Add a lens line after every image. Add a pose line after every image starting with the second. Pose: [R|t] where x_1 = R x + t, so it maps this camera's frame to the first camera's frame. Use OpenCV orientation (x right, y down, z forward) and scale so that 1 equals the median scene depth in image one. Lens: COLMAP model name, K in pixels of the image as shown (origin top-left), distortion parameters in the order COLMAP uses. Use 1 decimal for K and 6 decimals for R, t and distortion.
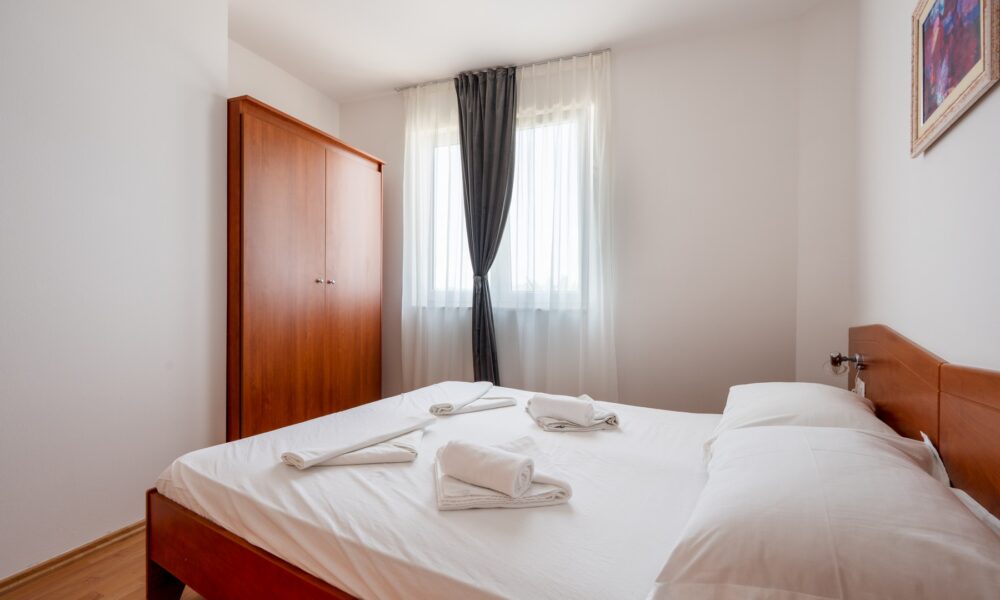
lens RADIAL K [[441.2, 0, 526.3], [0, 441.2, 295.4], [0, 0, 1]] dist [-0.006013, 0.000873]
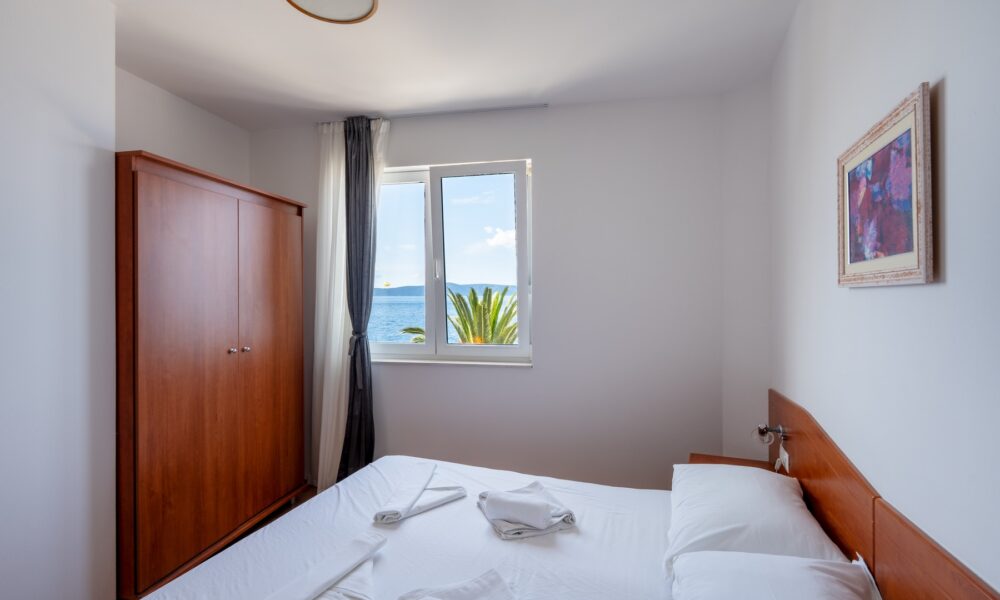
lens RADIAL K [[441.2, 0, 524.2], [0, 441.2, 284.2], [0, 0, 1]] dist [-0.006013, 0.000873]
pose [[0.983228, -0.007518, 0.182227, -0.062623], [0.008900, 0.999937, -0.006767, -0.184338], [-0.182164, 0.008275, 0.983233, 0.028539]]
